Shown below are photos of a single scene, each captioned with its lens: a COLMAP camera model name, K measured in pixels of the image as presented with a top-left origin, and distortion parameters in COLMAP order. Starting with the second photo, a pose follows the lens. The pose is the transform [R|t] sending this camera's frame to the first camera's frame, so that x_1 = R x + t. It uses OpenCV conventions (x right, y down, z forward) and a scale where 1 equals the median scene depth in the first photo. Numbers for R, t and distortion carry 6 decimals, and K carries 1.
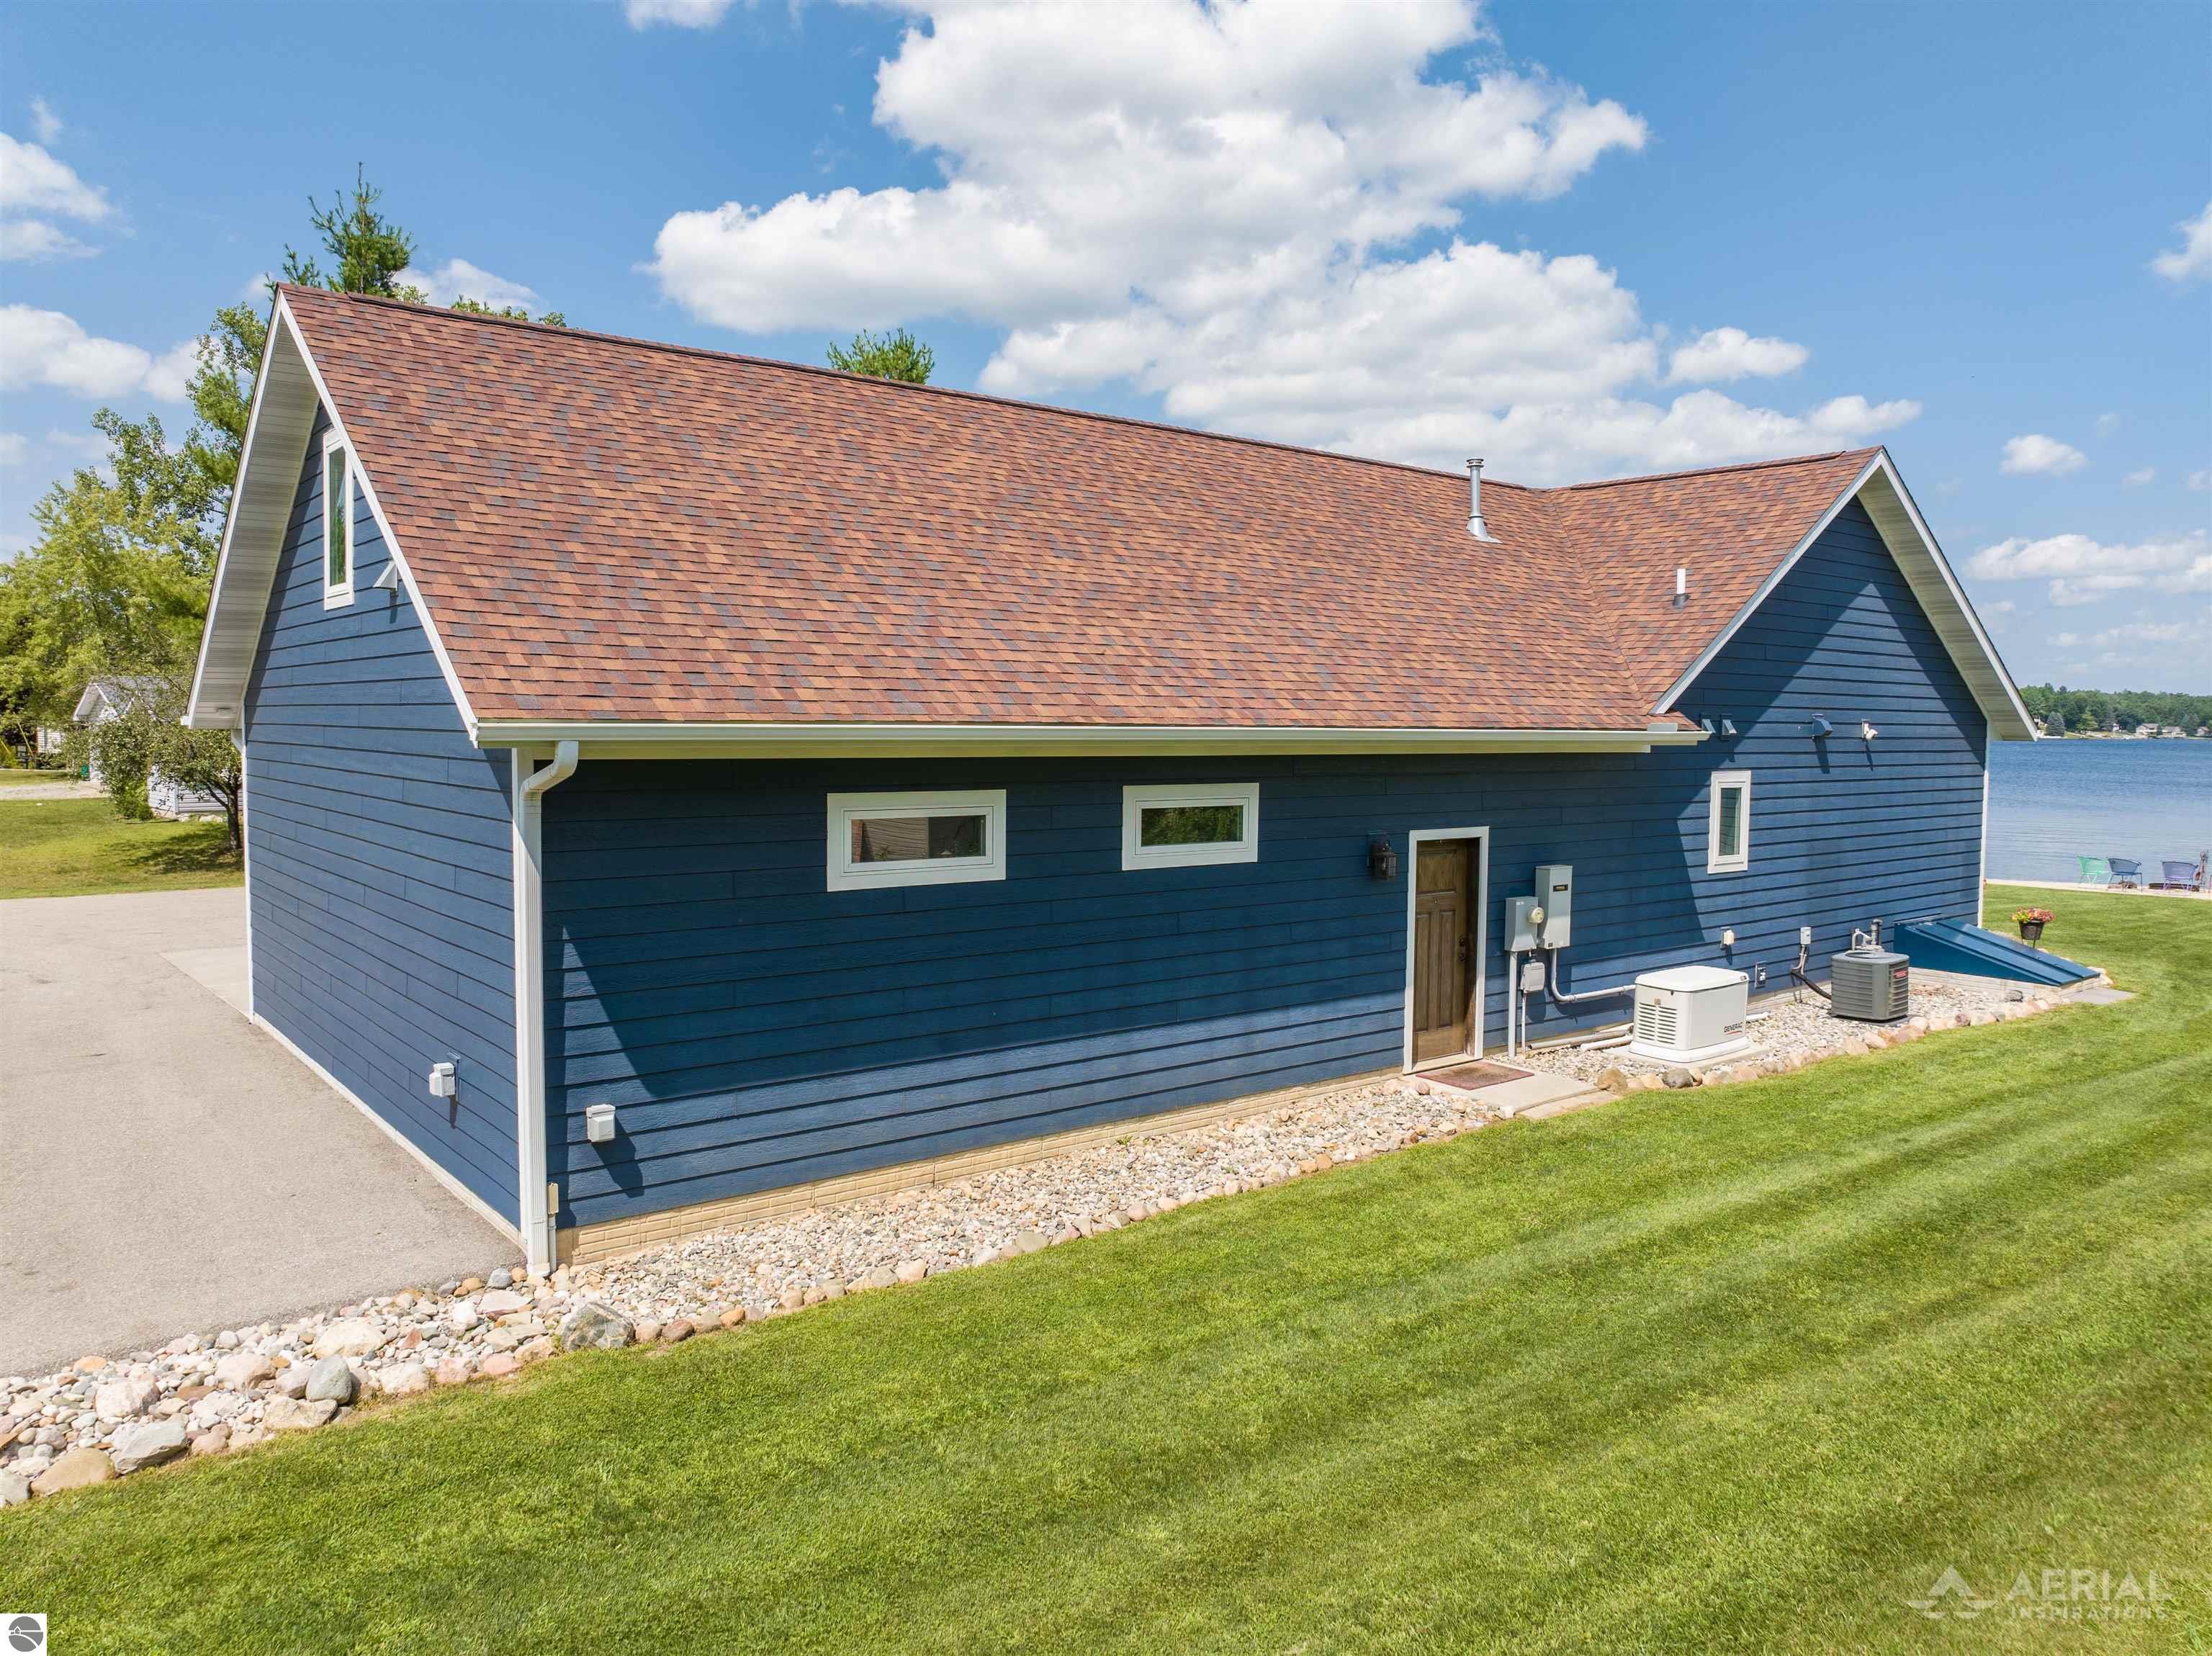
lens RADIAL K [[1561.3, 0, 1105.1], [0, 1561.3, 827.7], [0, 0, 1]] dist [-0.043443, 0.013037]
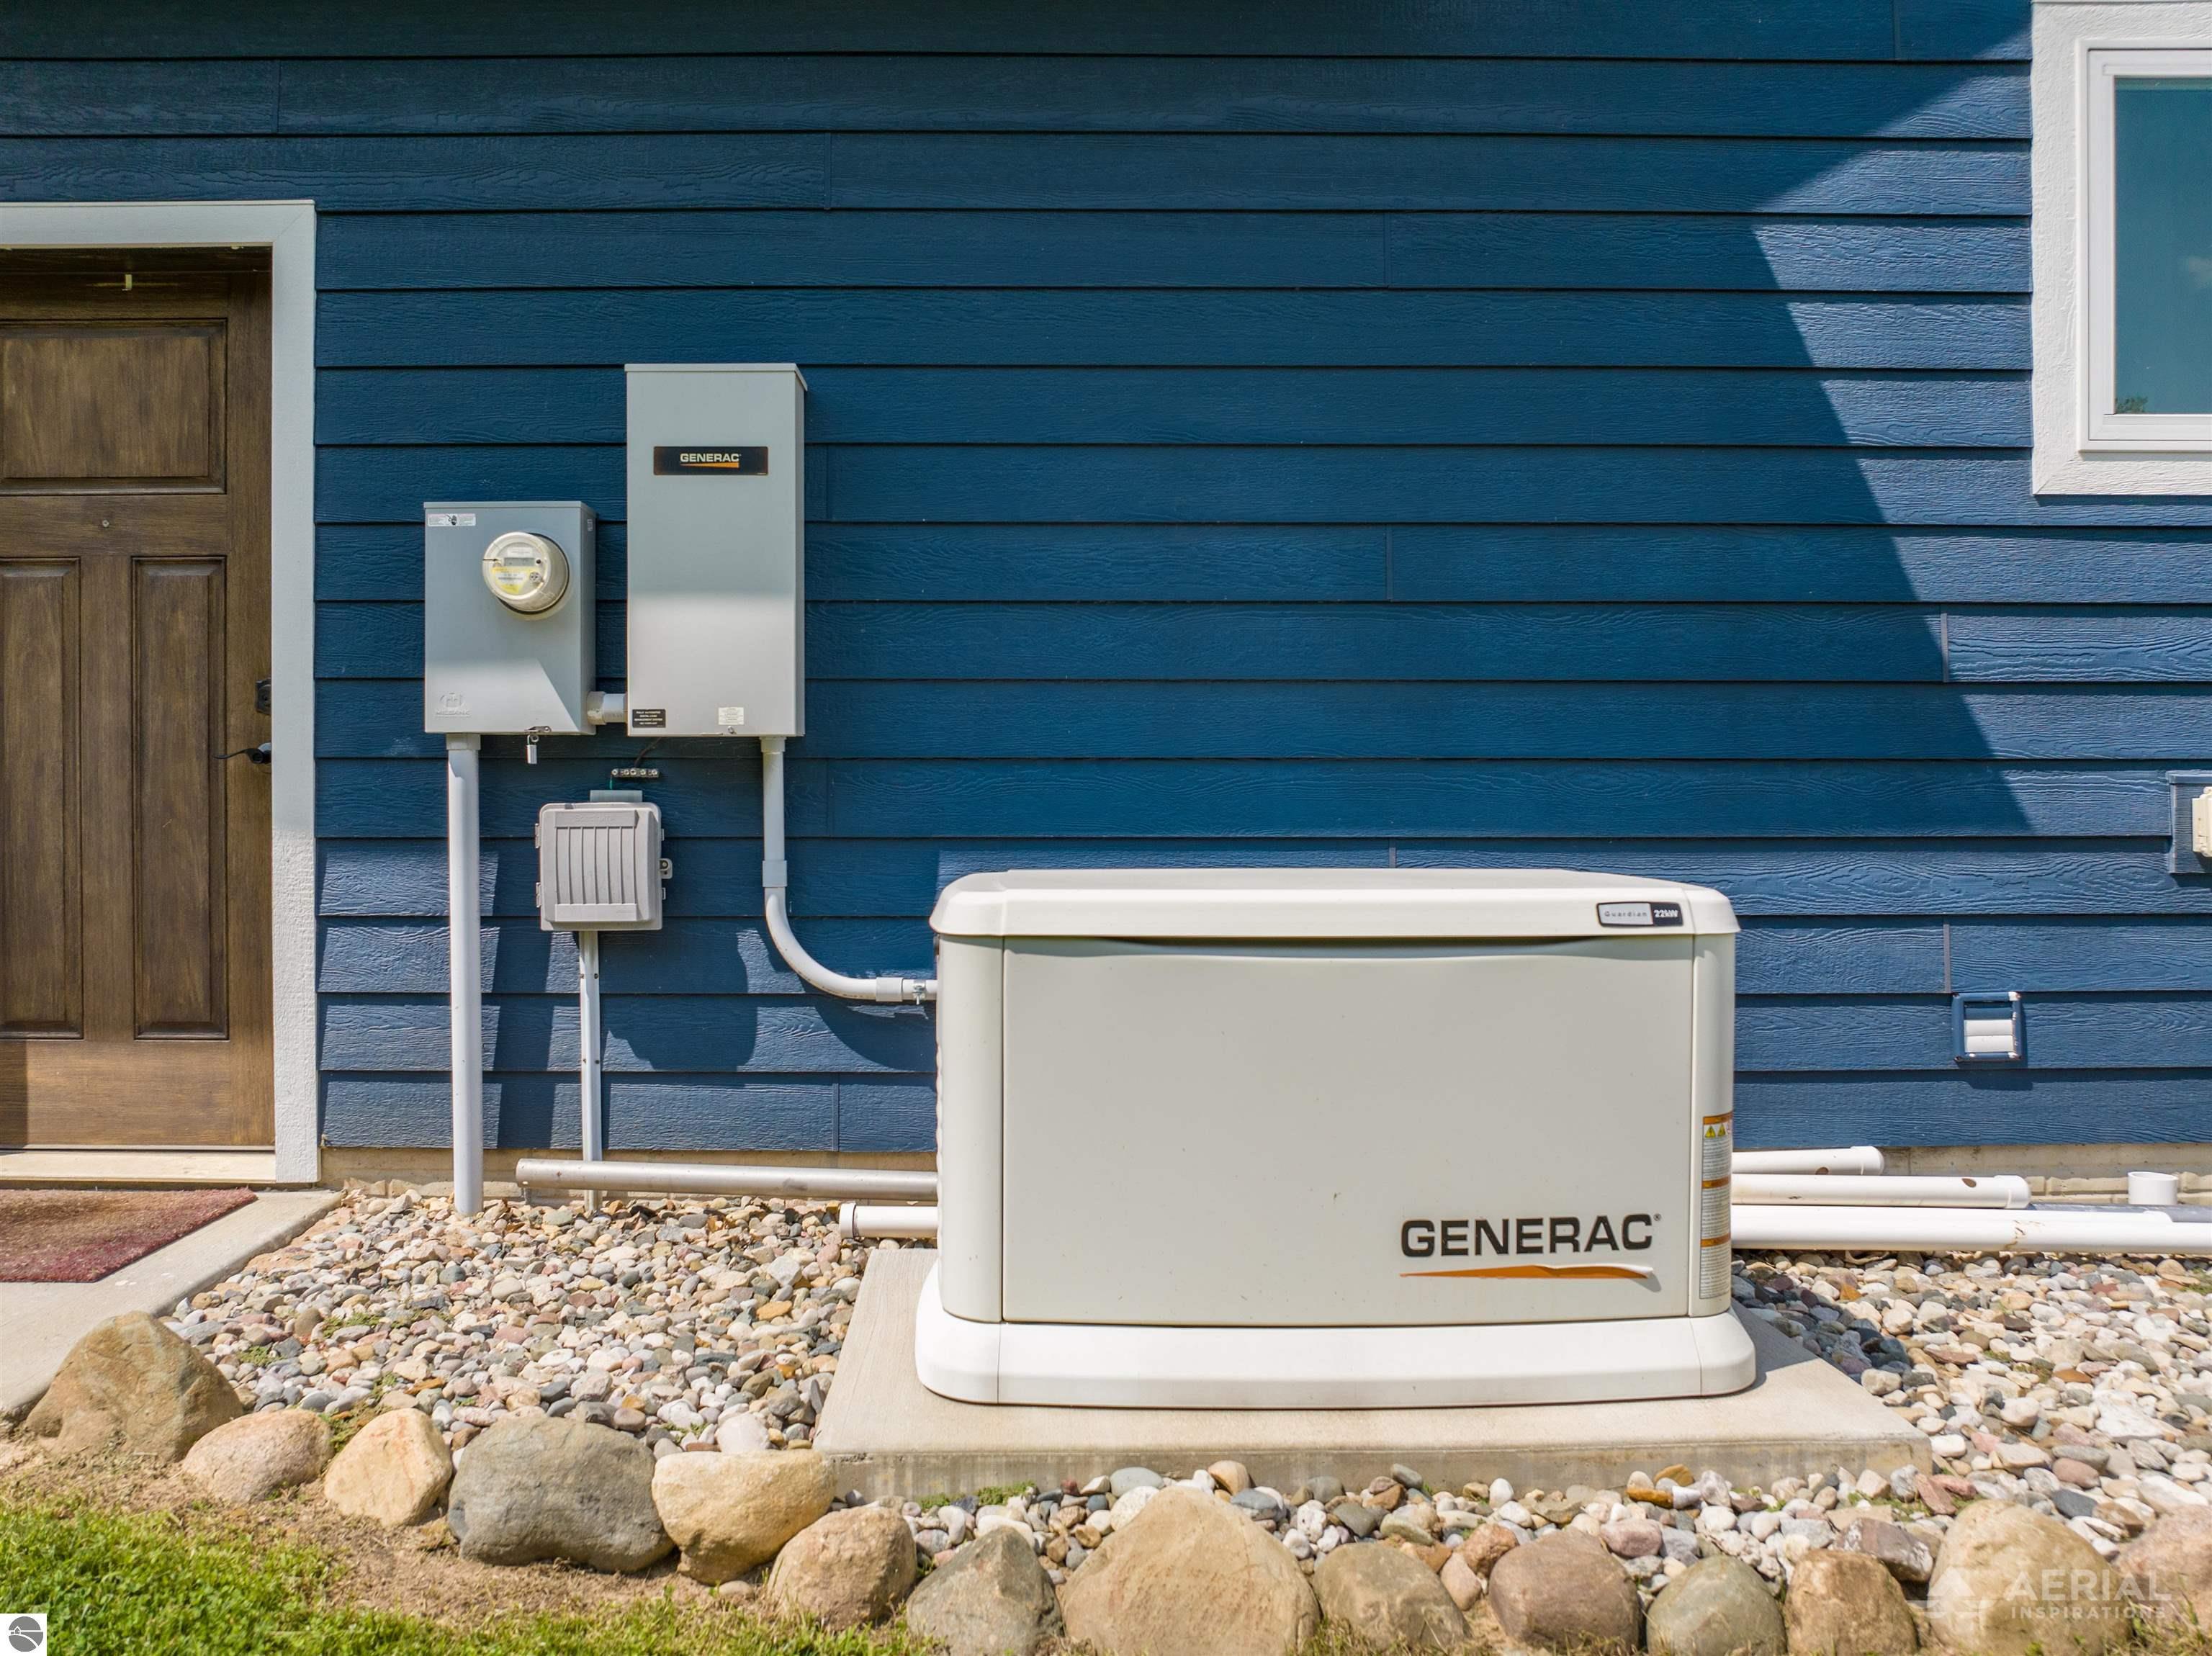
lens RADIAL K [[1561.3, 0, 1103.6], [0, 1561.3, 843.8], [0, 0, 1]] dist [-0.043443, 0.013037]
pose [[0.788828, -0.000945, -0.614613, 0.468166], [-0.034706, 0.998335, -0.046078, 0.100282], [0.613633, 0.057678, 0.787482, 0.862135]]
